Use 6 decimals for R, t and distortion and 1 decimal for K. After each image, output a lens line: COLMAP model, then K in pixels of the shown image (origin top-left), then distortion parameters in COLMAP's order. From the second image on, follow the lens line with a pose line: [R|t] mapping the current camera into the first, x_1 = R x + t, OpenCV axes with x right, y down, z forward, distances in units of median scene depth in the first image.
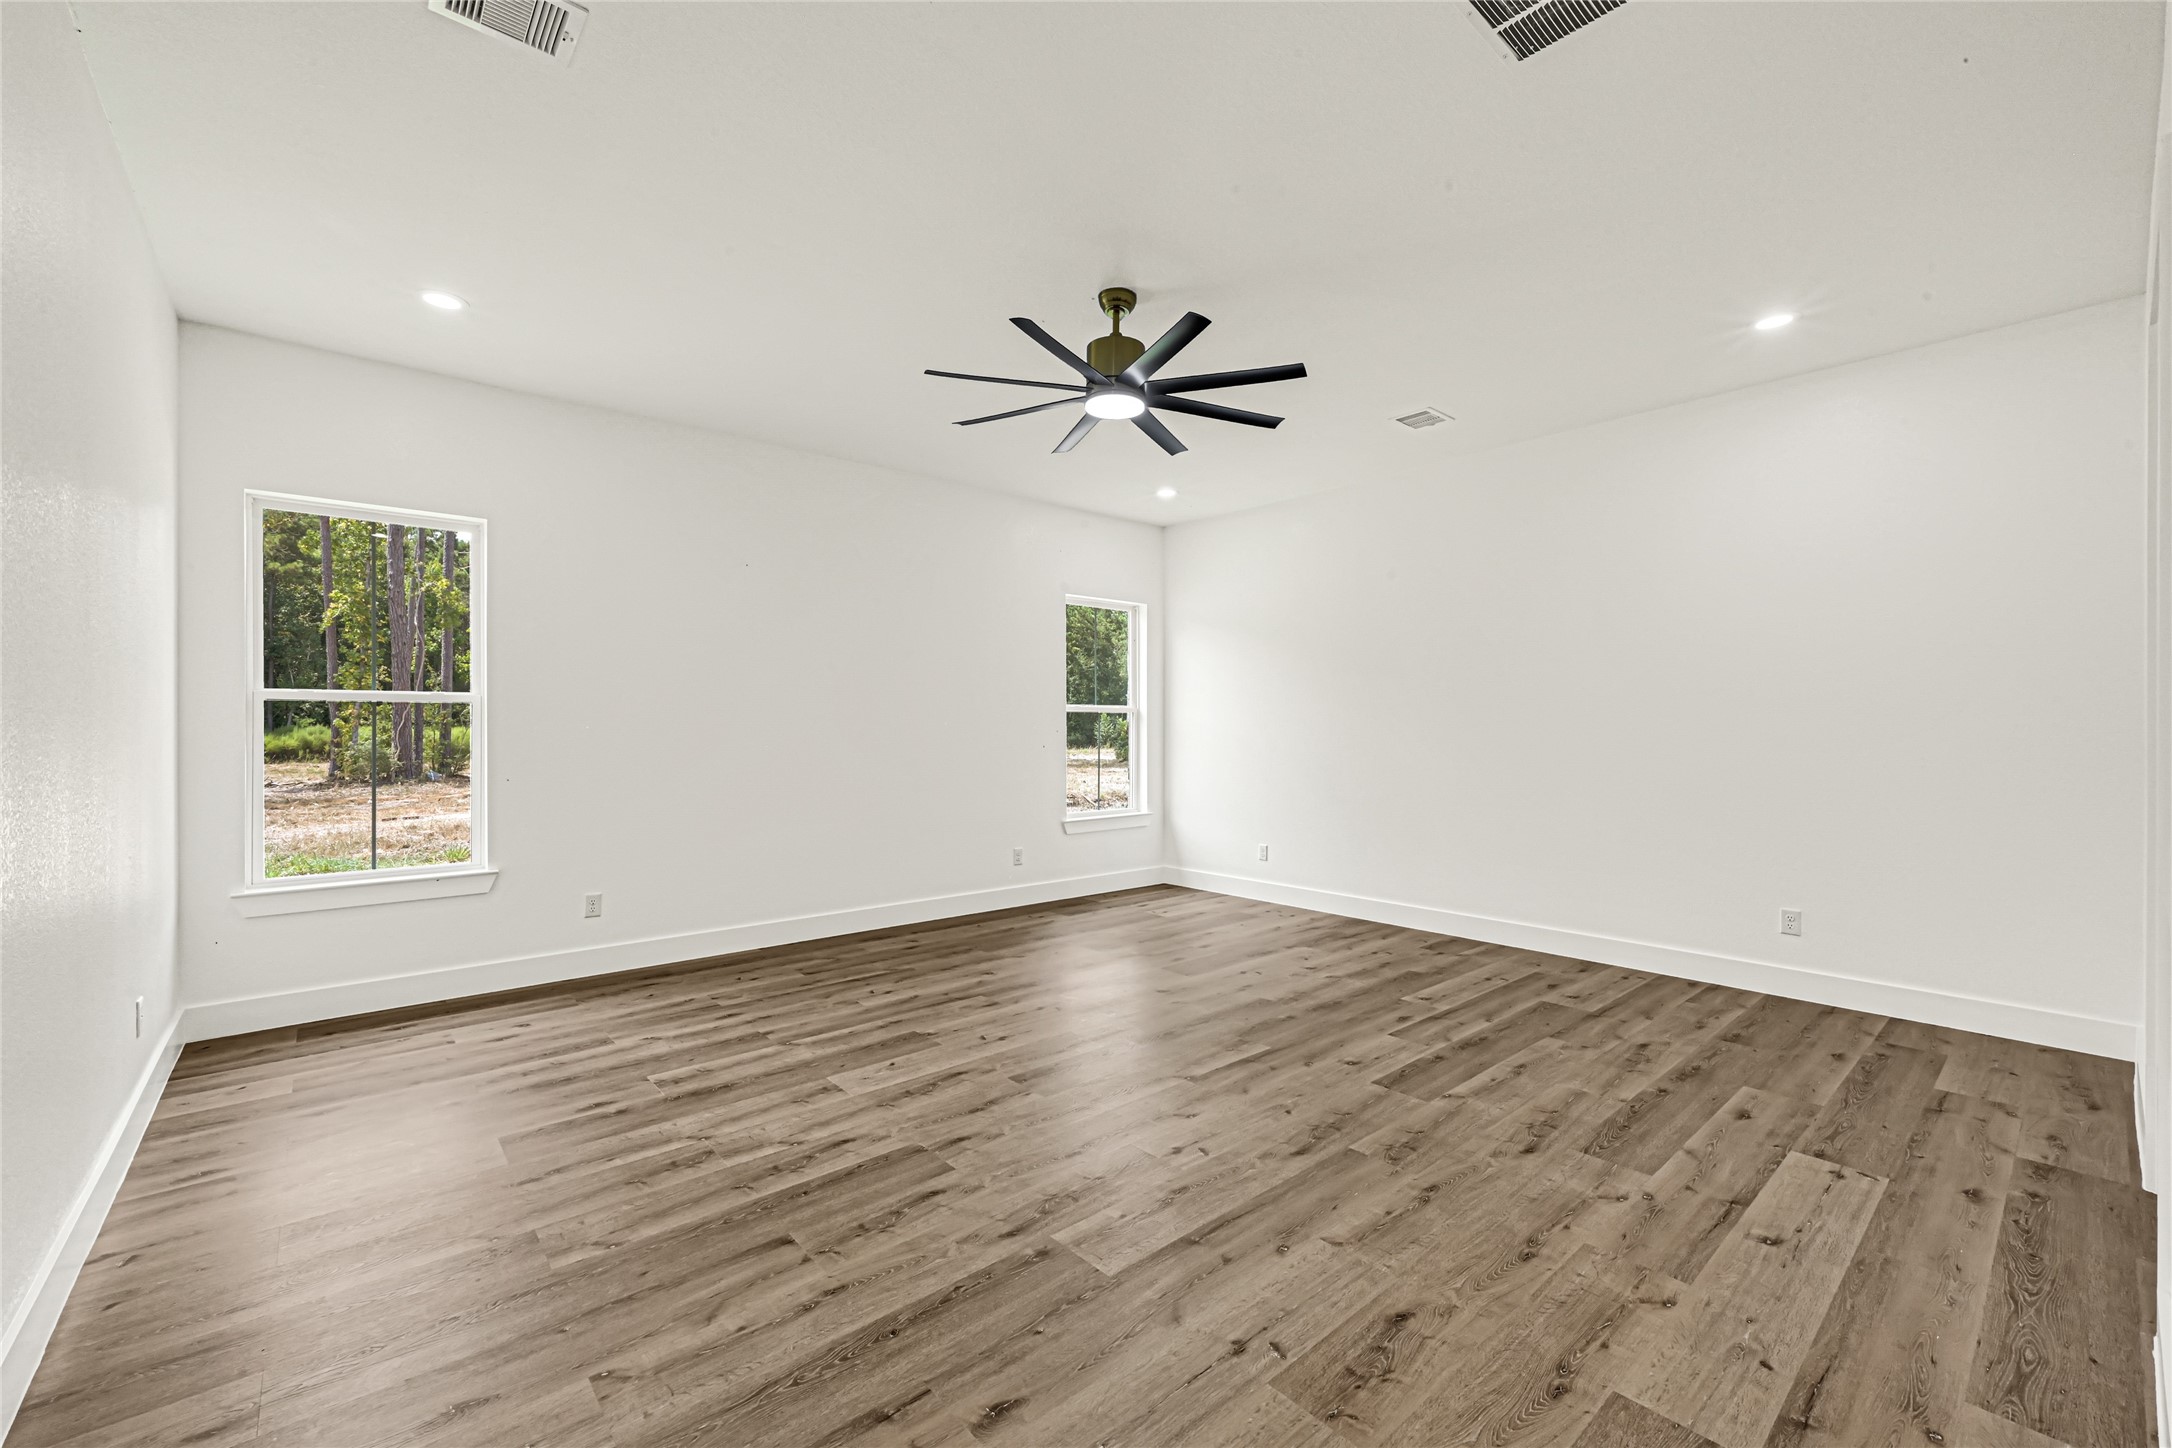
lens RADIAL K [[877.5, 0, 1090.6], [0, 877.5, 725.4], [0, 0, 1]] dist [-0.001921, 0.000015]
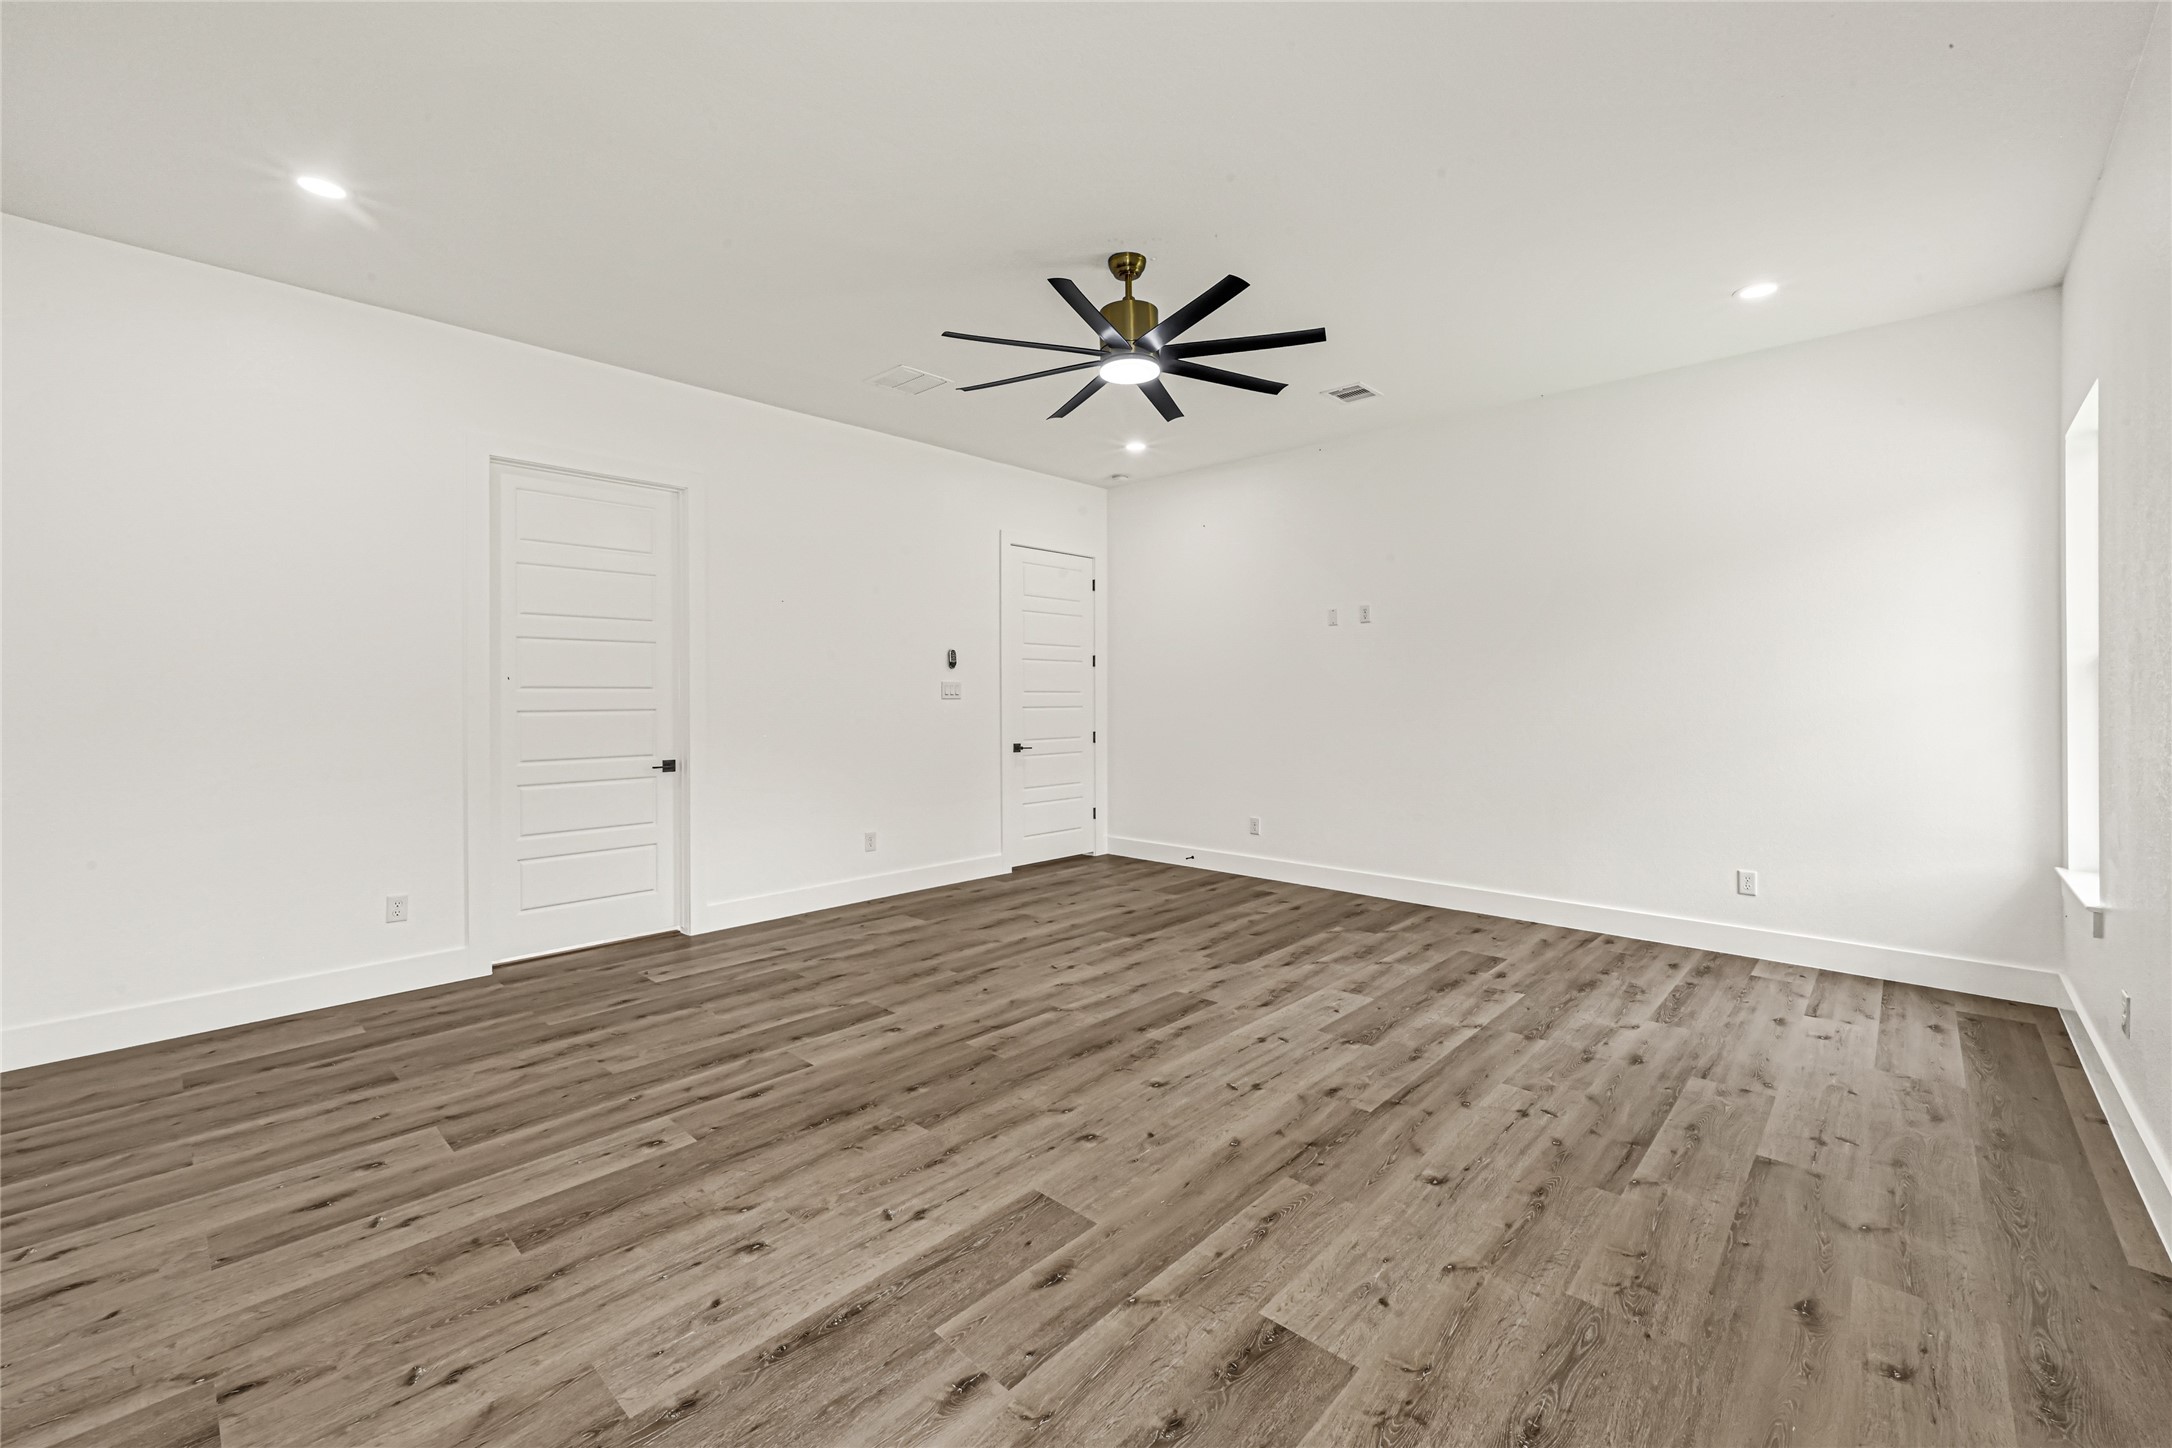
lens RADIAL K [[877.5, 0, 1090.6], [0, 877.5, 725.4], [0, 0, 1]] dist [-0.001921, 0.000015]
pose [[-0.994078, 0.004895, -0.108563, 0.172475], [0.002149, 0.999675, 0.025403, 0.012590], [0.108652, 0.025020, -0.993765, 1.899393]]
